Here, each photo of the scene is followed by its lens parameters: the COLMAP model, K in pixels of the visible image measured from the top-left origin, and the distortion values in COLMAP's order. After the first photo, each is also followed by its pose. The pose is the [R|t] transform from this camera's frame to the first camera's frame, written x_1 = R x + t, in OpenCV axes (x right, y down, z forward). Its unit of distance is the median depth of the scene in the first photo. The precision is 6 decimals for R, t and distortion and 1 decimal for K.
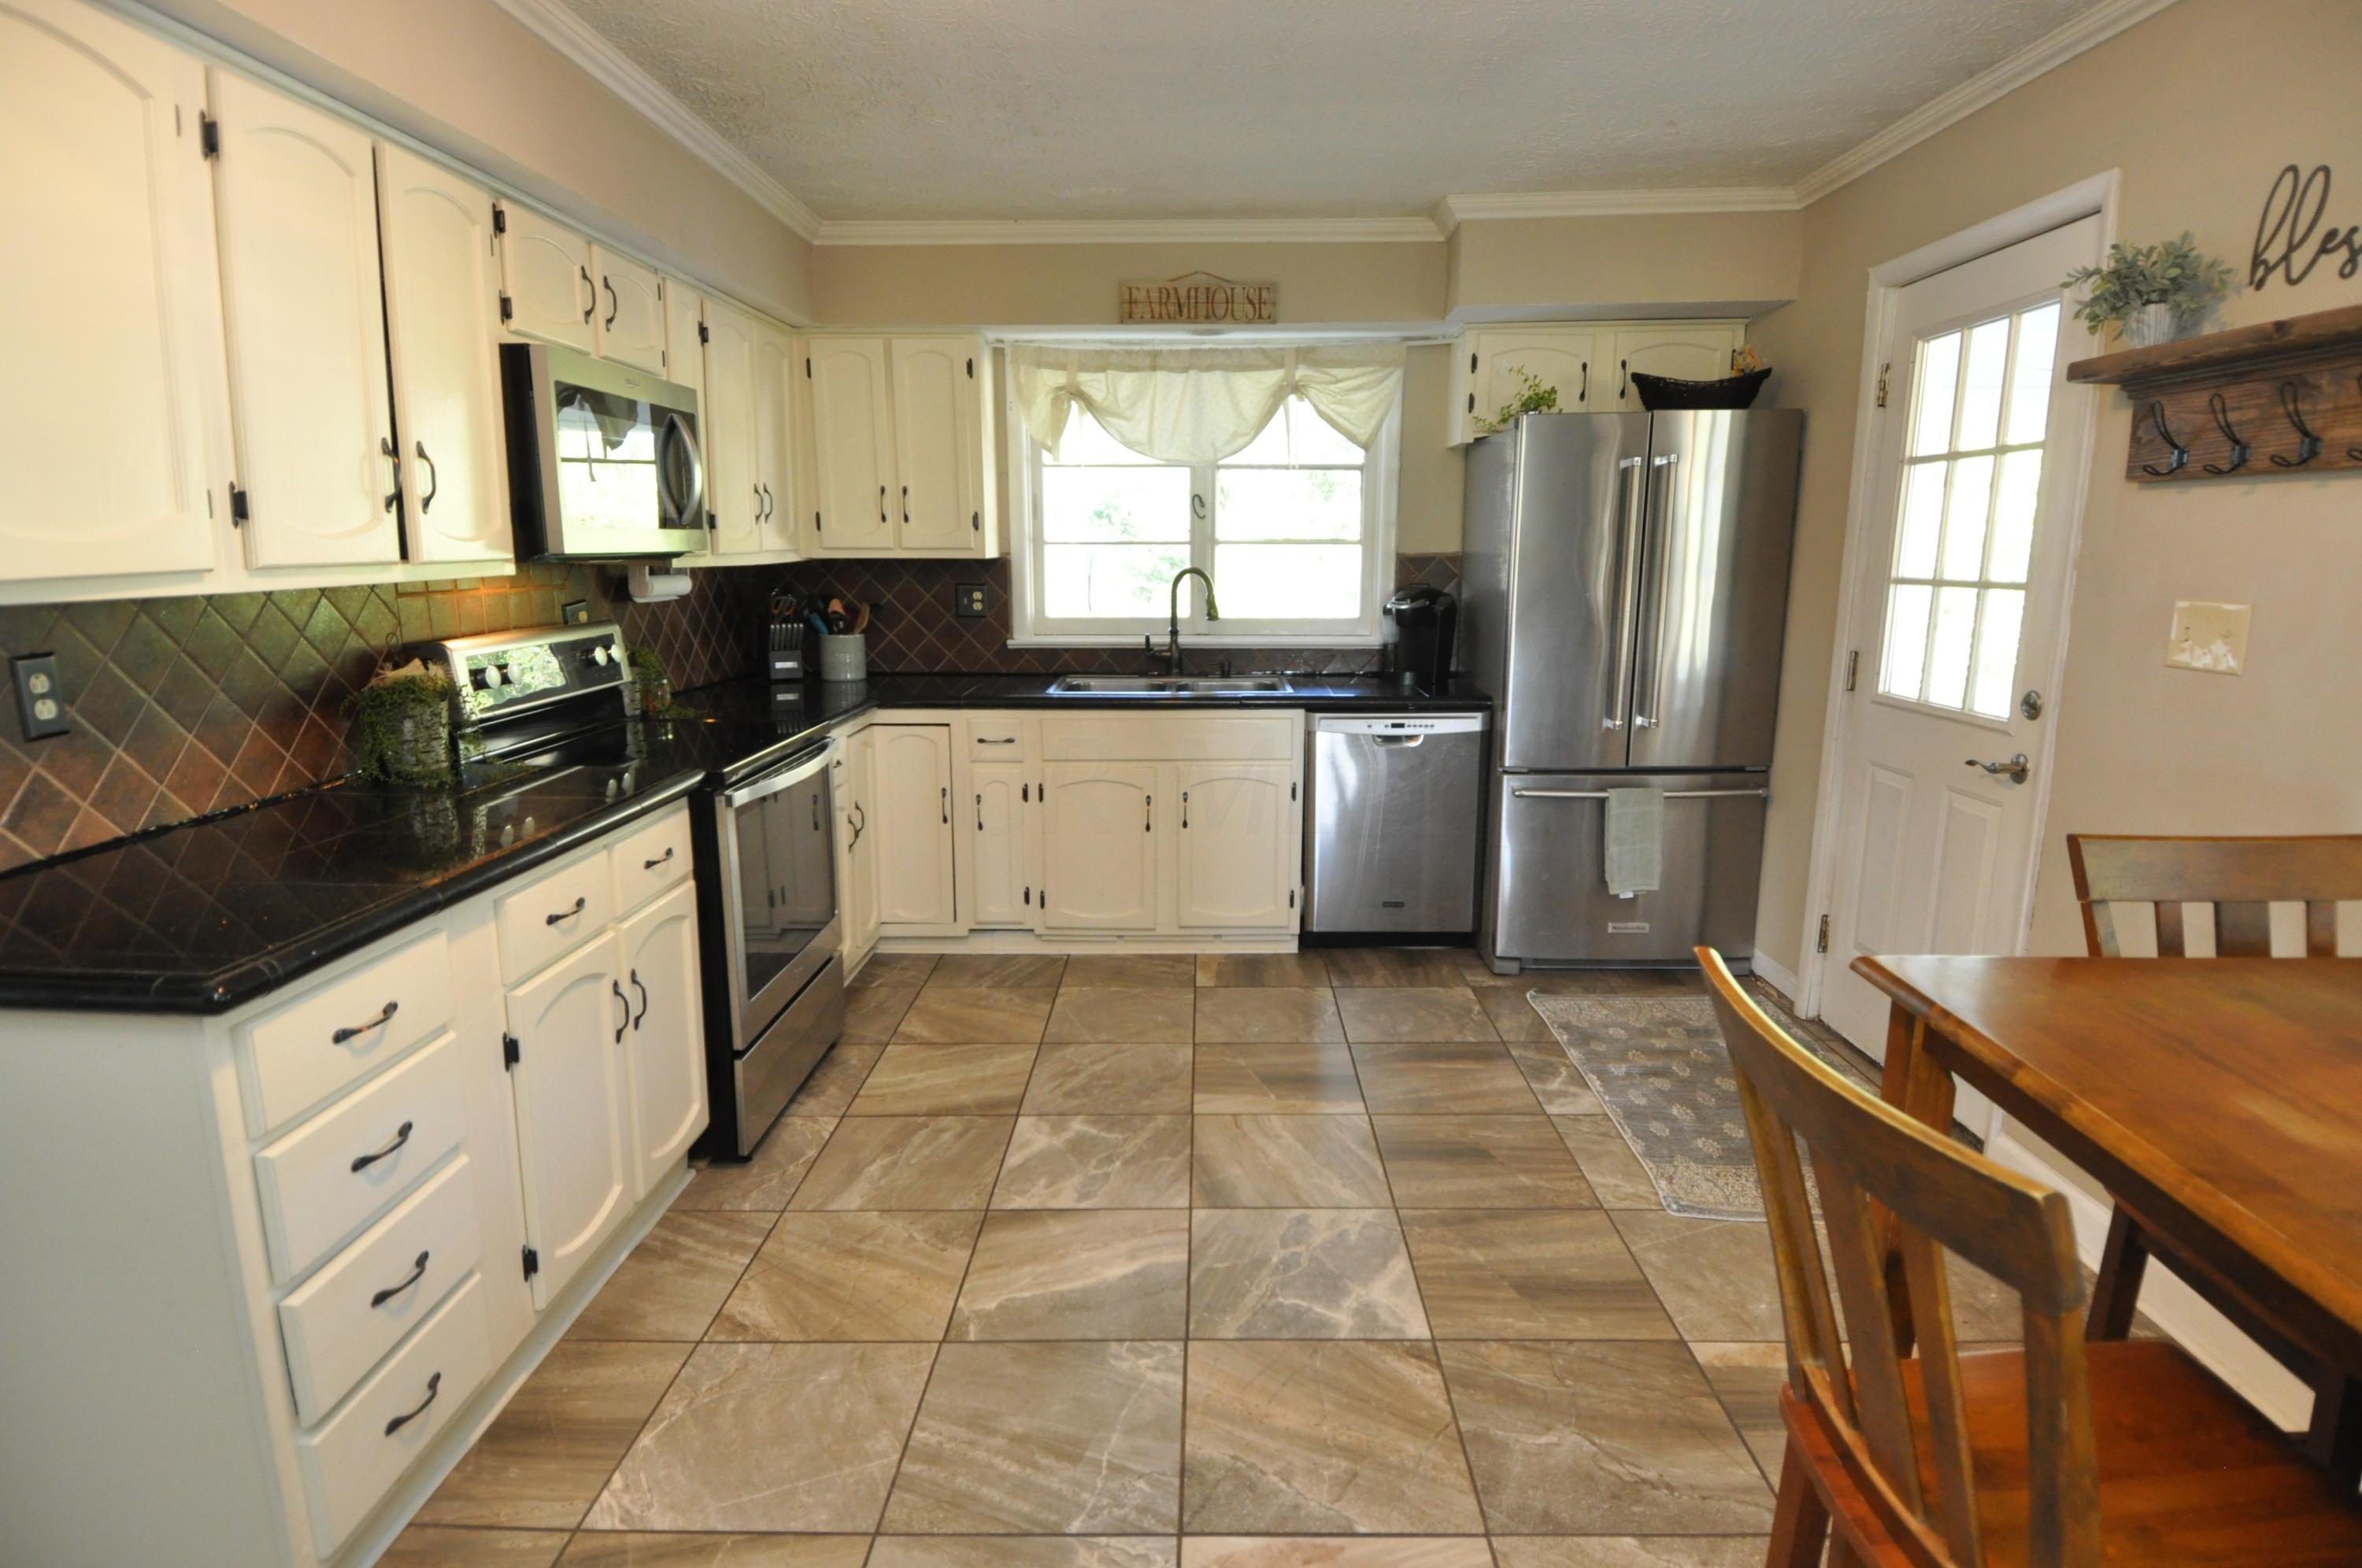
lens RADIAL K [[1232.5, 0, 1184.9], [0, 1232.5, 768.9], [0, 0, 1]] dist [0.071956, -0.069306]
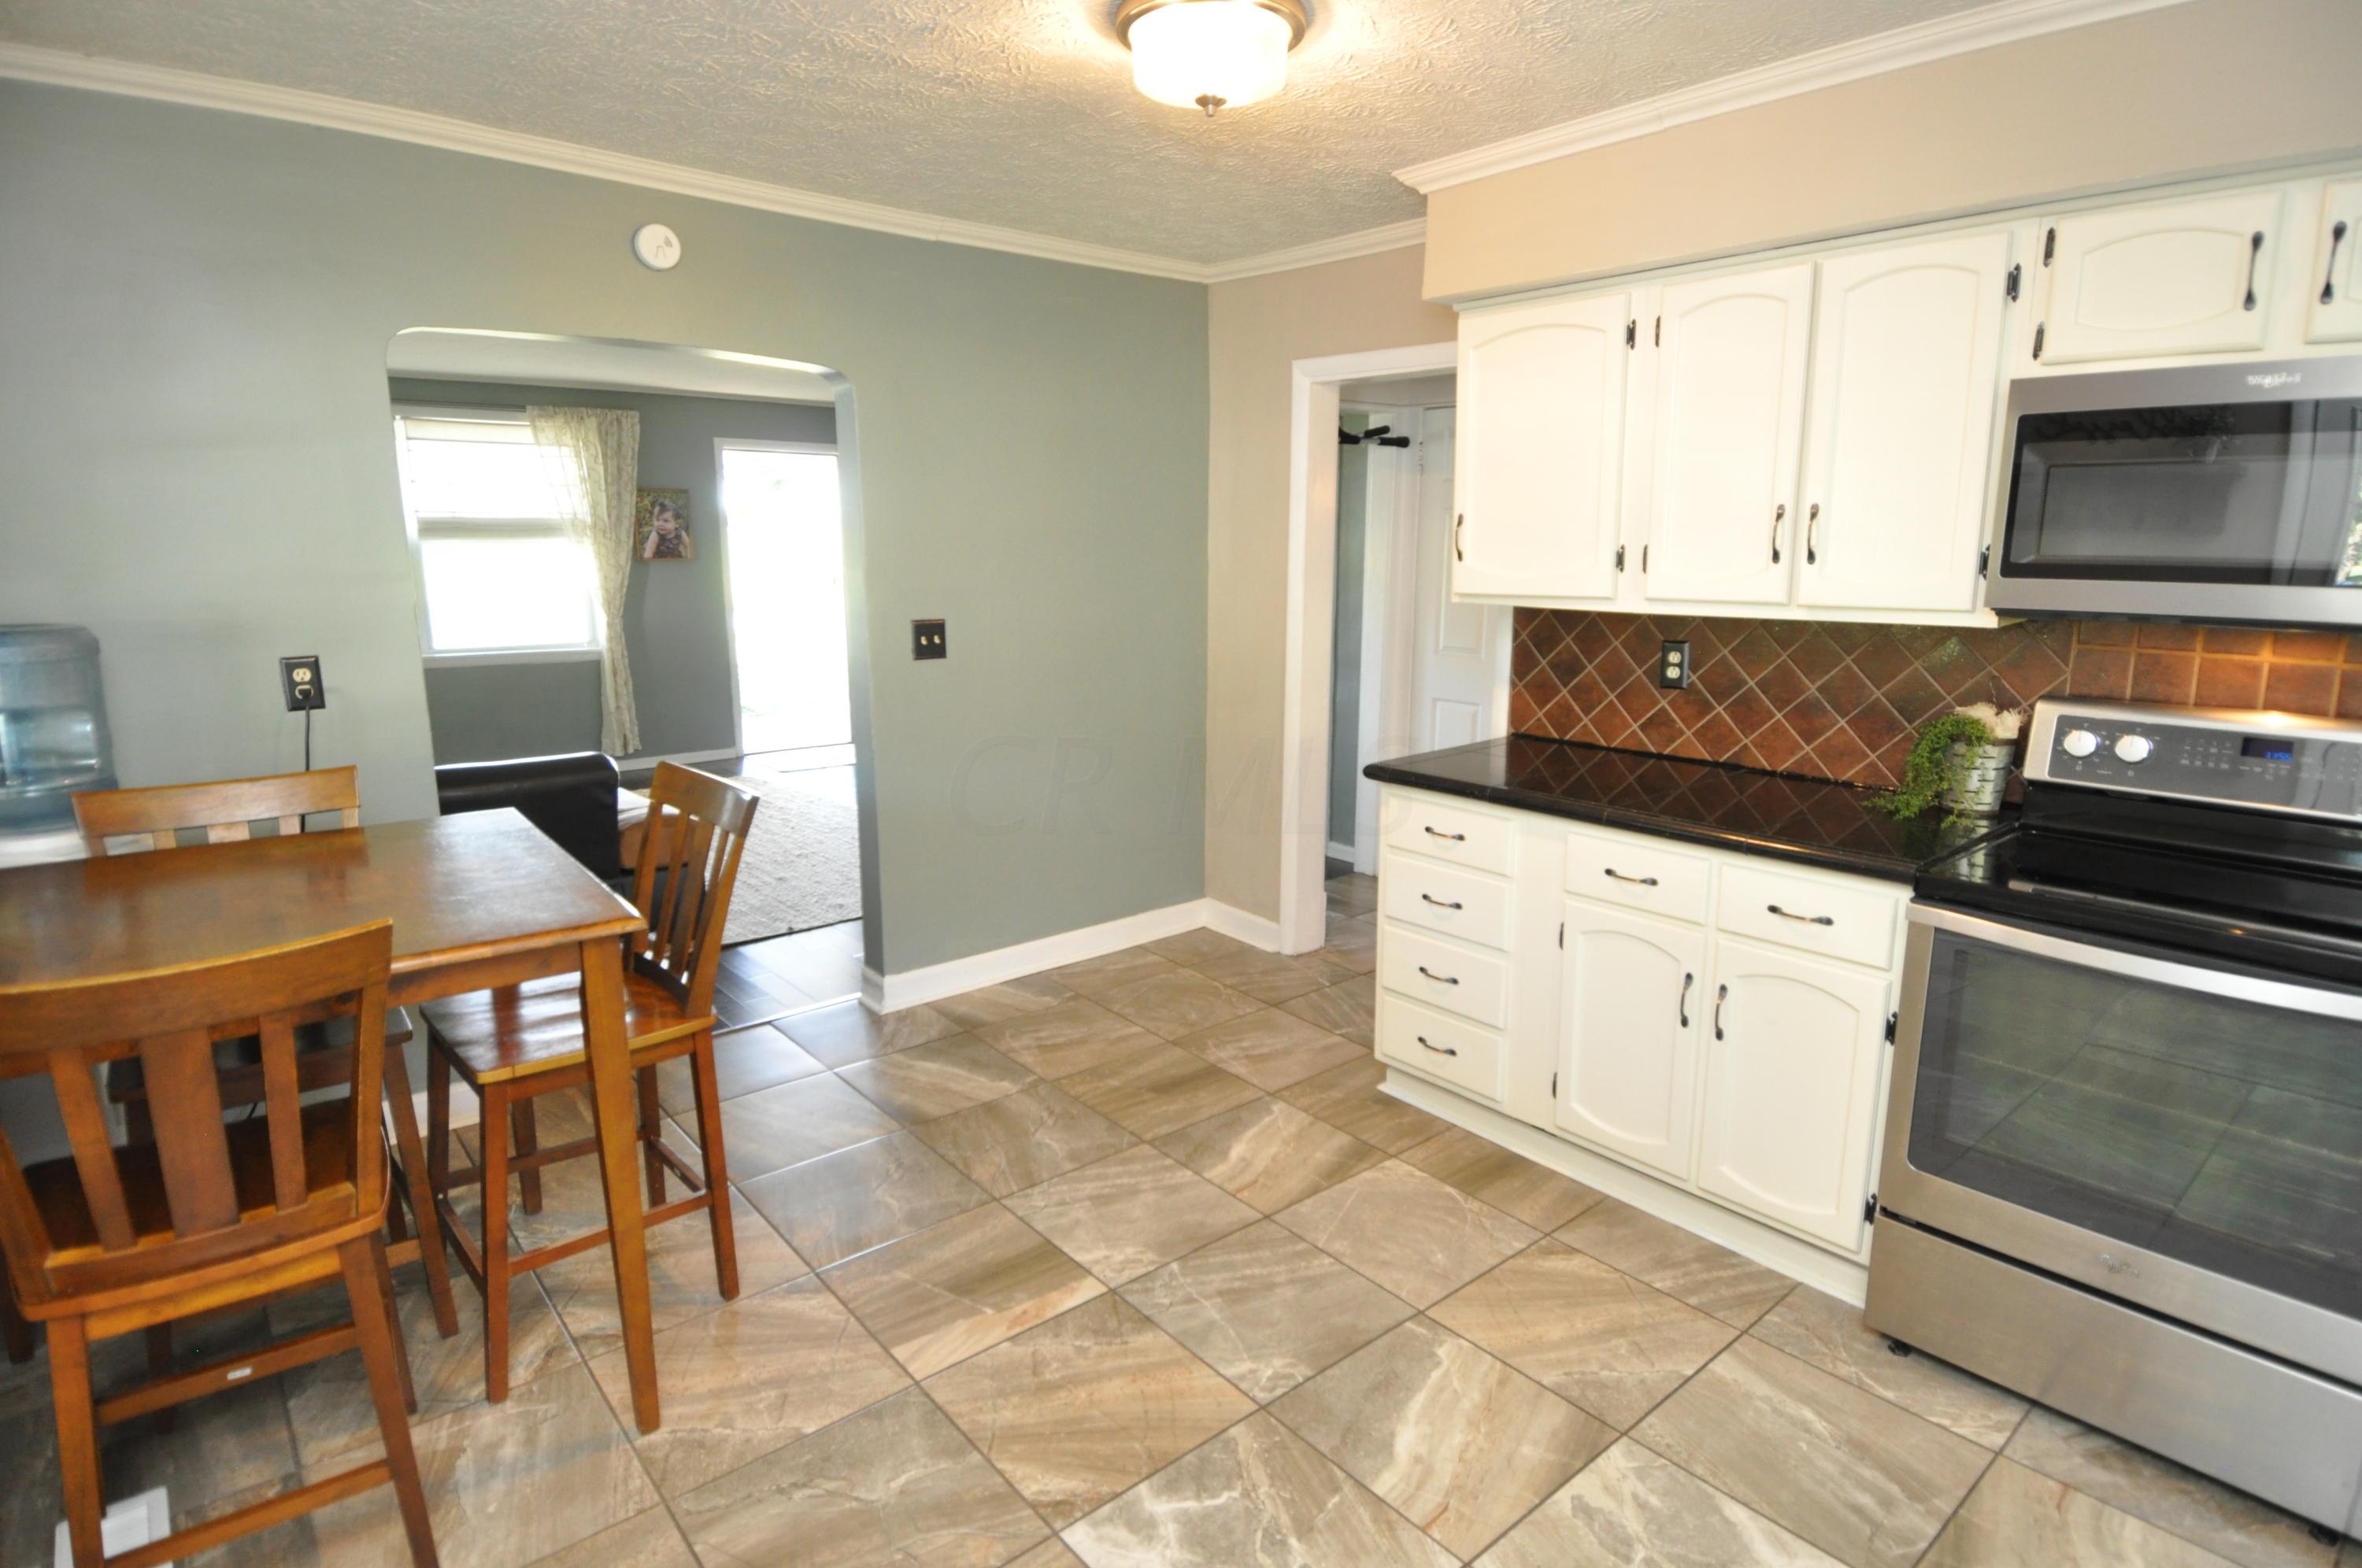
lens RADIAL K [[1232.5, 0, 1184.9], [0, 1232.5, 768.9], [0, 0, 1]] dist [0.071956, -0.069306]
pose [[-0.747880, 0.122746, -0.652387, 0.348306], [-0.121584, 0.940805, 0.316393, -0.177926], [0.652605, 0.315943, -0.688685, 0.820024]]
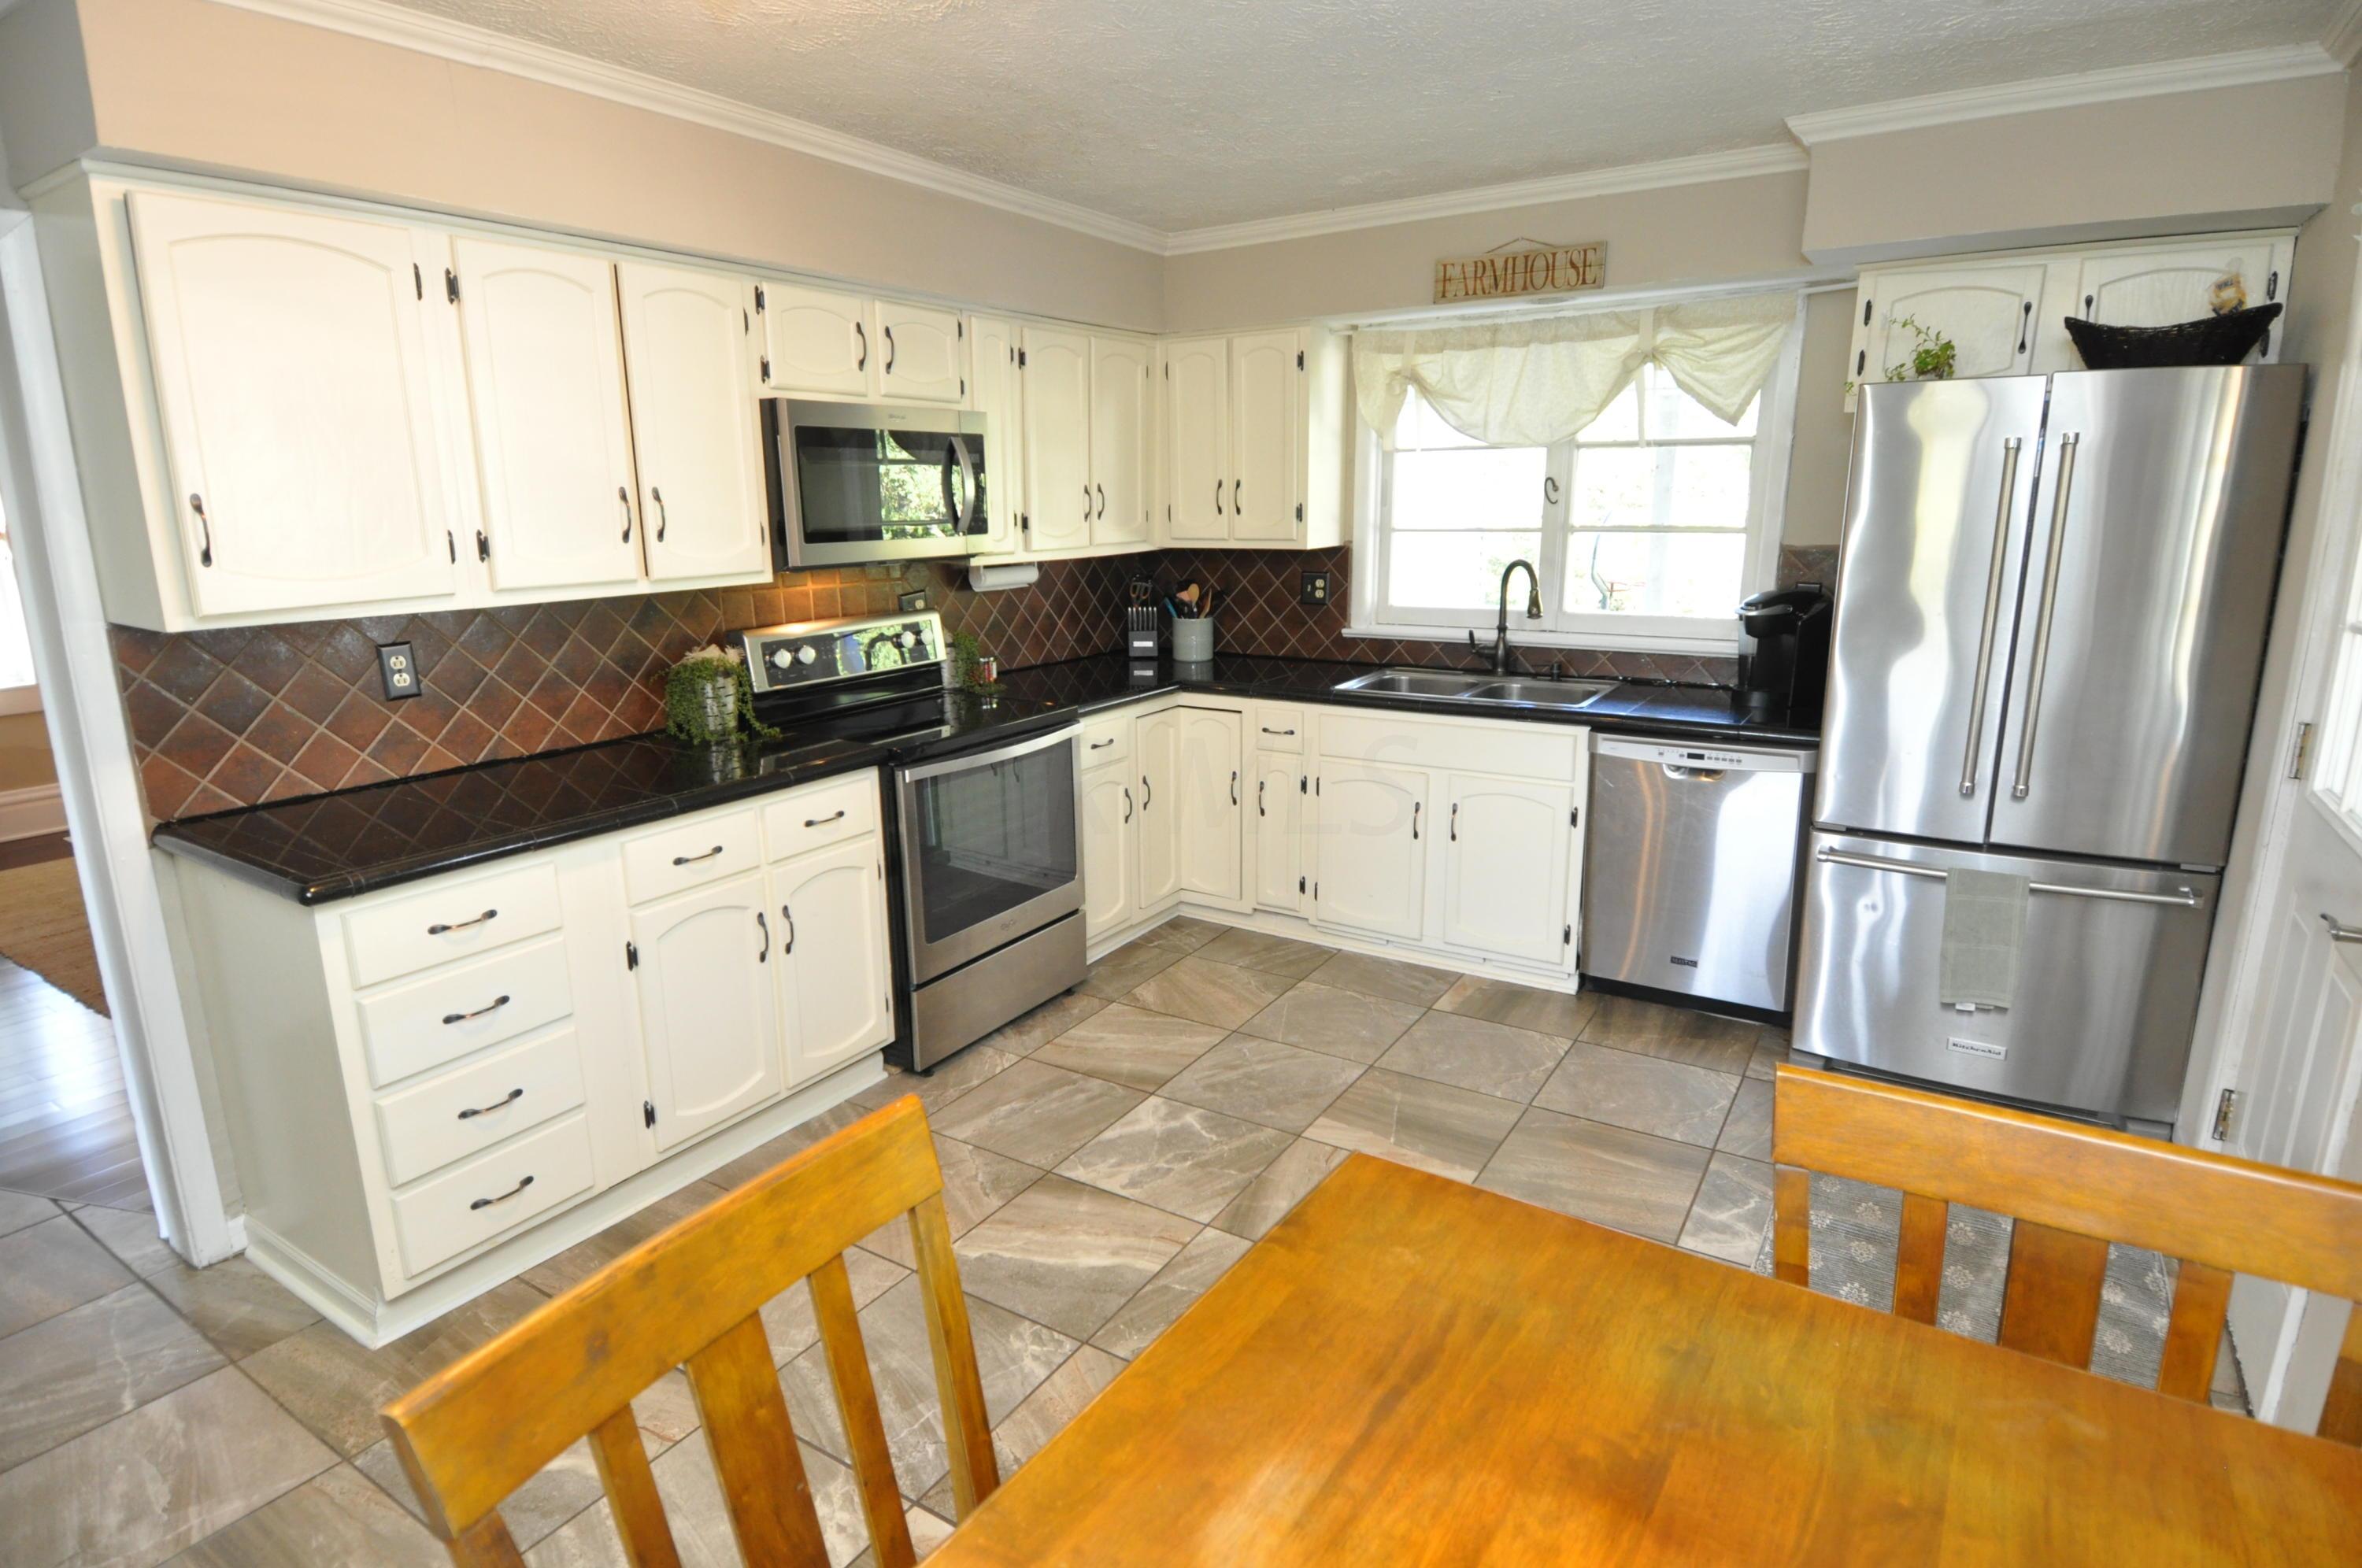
lens RADIAL K [[1232.5, 0, 1184.9], [0, 1232.5, 768.9], [0, 0, 1]] dist [0.071956, -0.069306]
pose [[0.853796, 0.105439, -0.509818, 0.308418], [-0.082526, 0.994305, 0.067431, -0.054963], [0.514025, -0.015499, 0.857635, 0.083898]]
